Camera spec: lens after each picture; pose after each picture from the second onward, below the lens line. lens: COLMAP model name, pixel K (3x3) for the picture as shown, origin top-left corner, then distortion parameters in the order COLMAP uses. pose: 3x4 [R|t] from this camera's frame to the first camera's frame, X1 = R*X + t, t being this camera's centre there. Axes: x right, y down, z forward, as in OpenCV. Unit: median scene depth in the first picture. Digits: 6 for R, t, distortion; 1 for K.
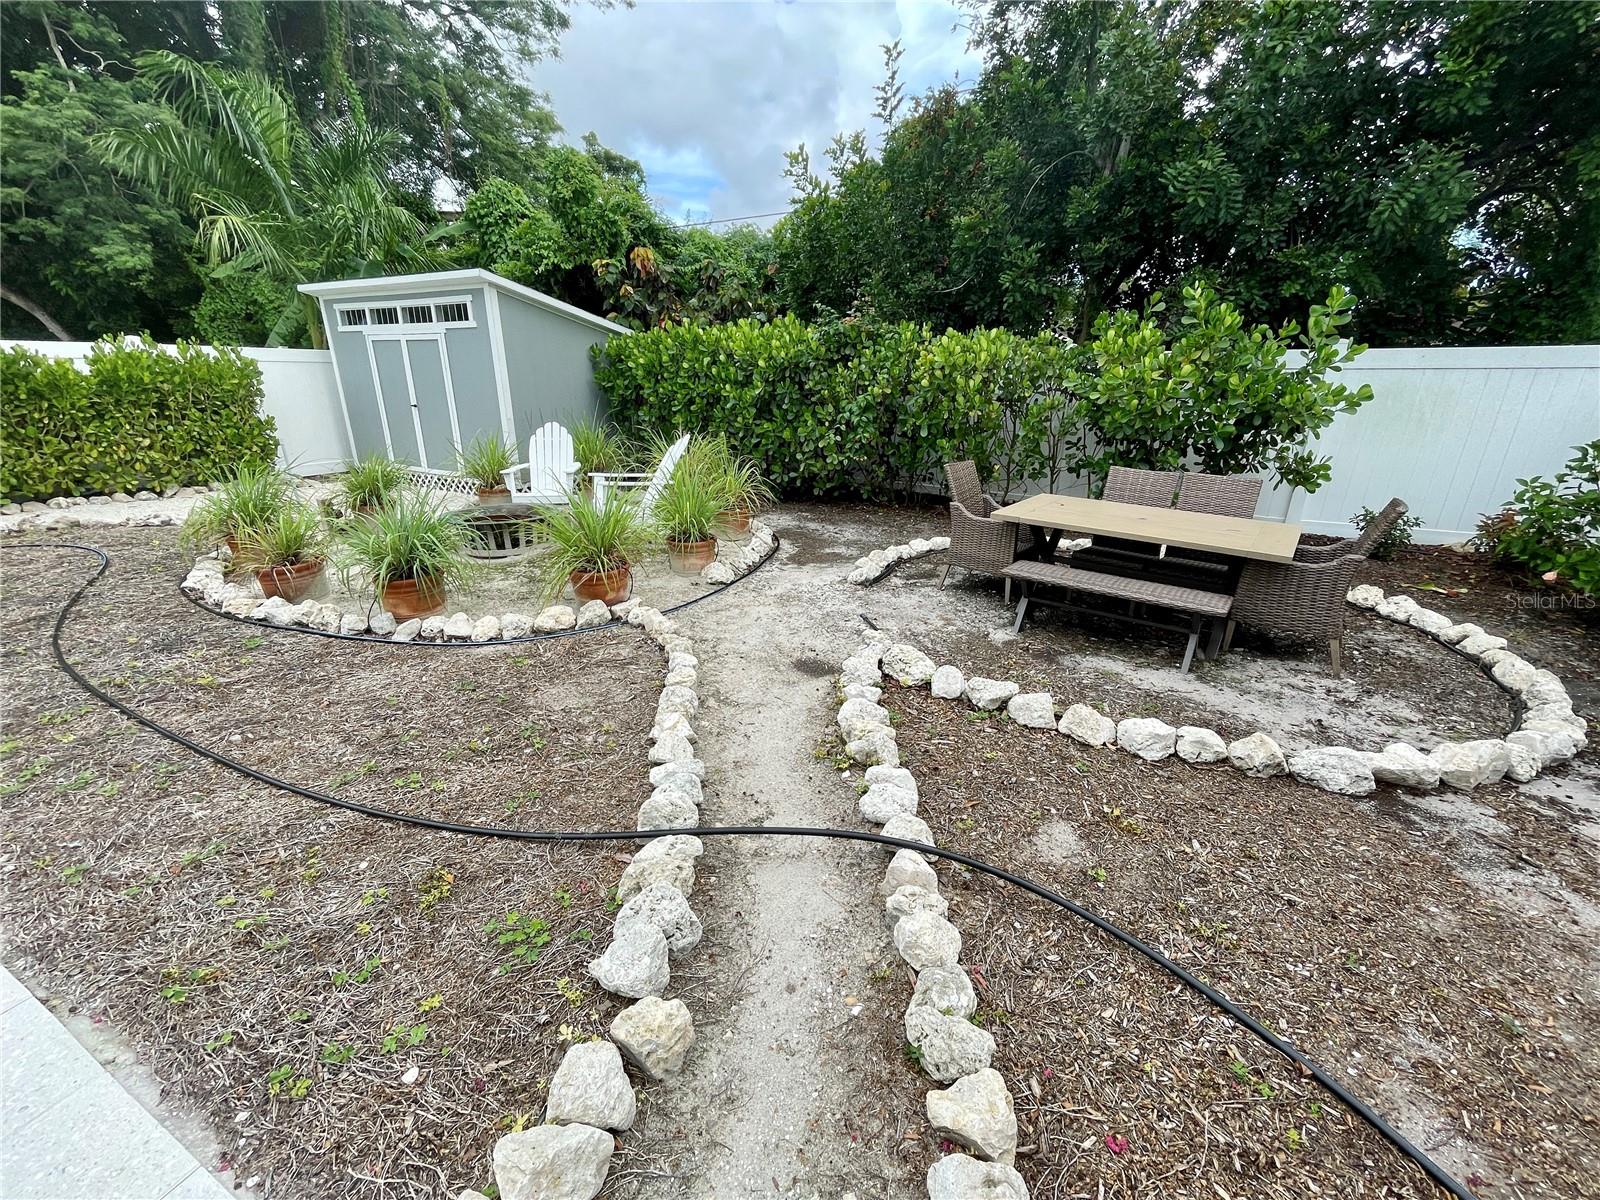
lens RADIAL K [[648.9, 0, 803.4], [0, 648.9, 597.1], [0, 0, 1]] dist [-0.002333, 0.000398]
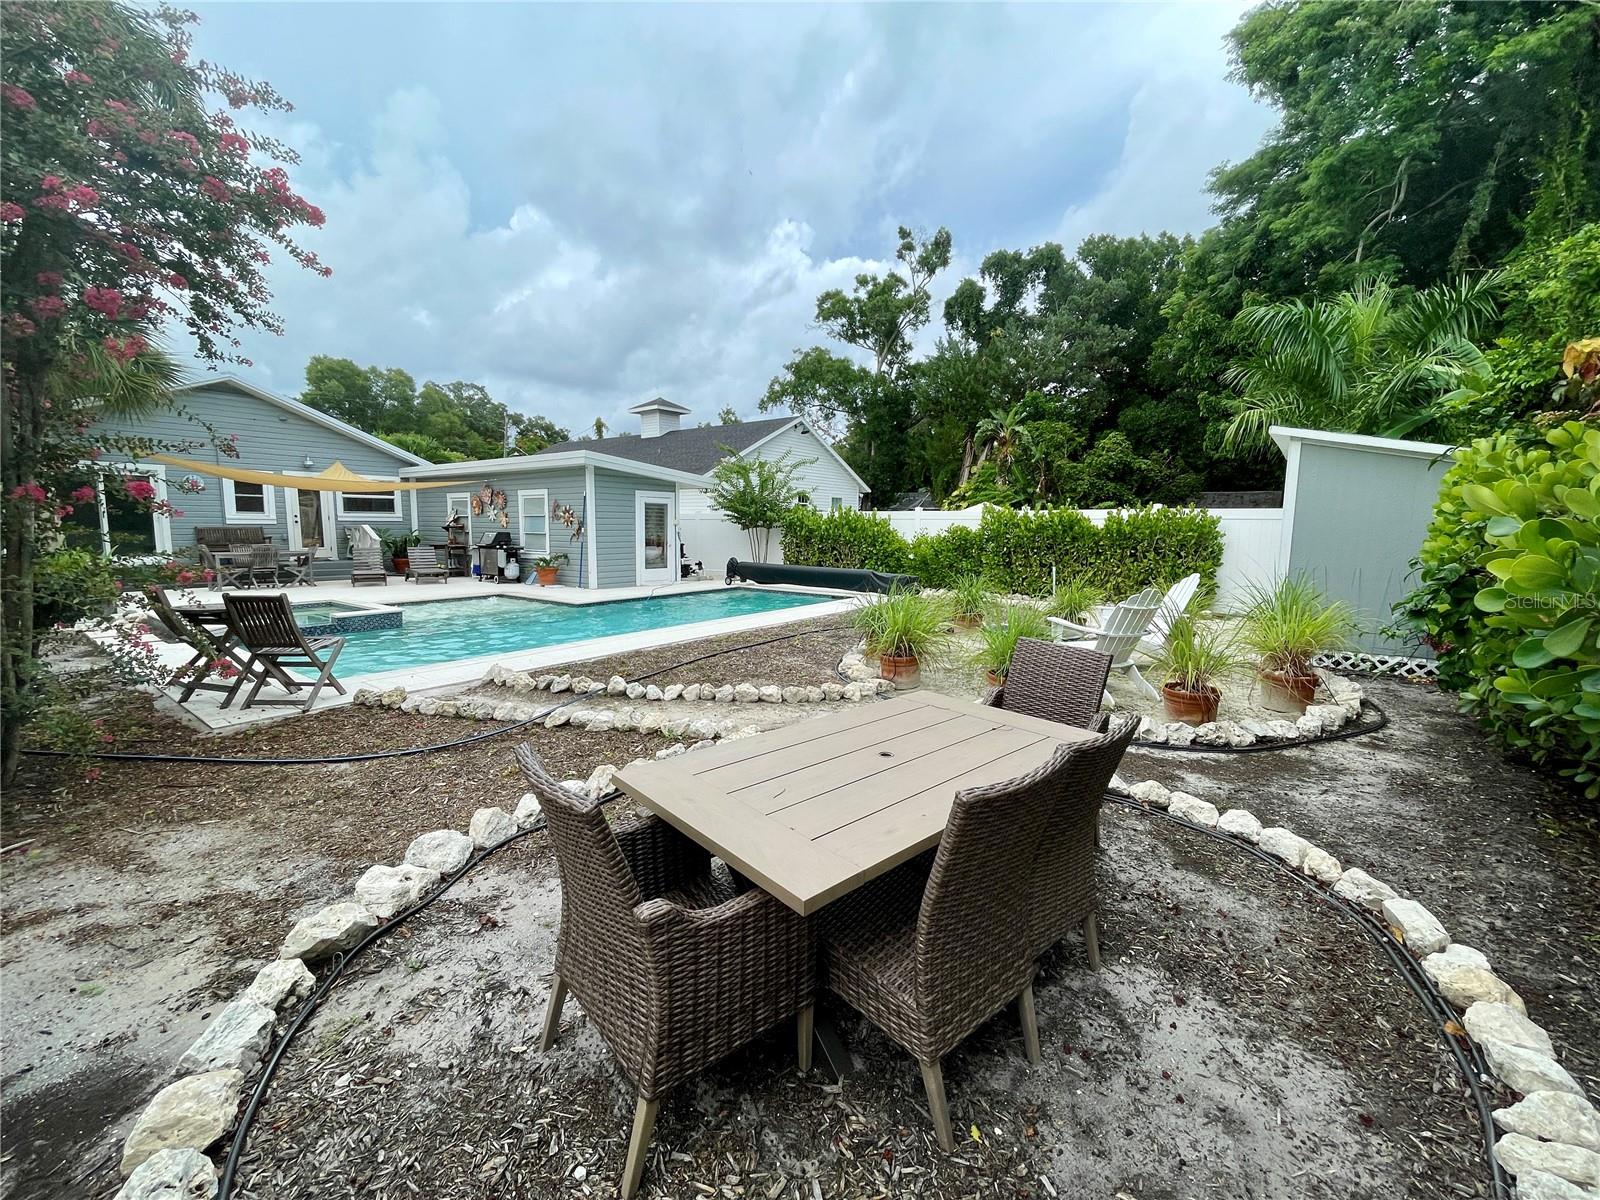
lens RADIAL K [[648.9, 0, 800.8], [0, 648.9, 601.9], [0, 0, 1]] dist [-0.002333, 0.000398]
pose [[-0.175684, 0.105917, -0.978732, 0.634527], [-0.331277, 0.929853, 0.160092, -0.182080], [0.927033, 0.352357, -0.128272, 0.569970]]
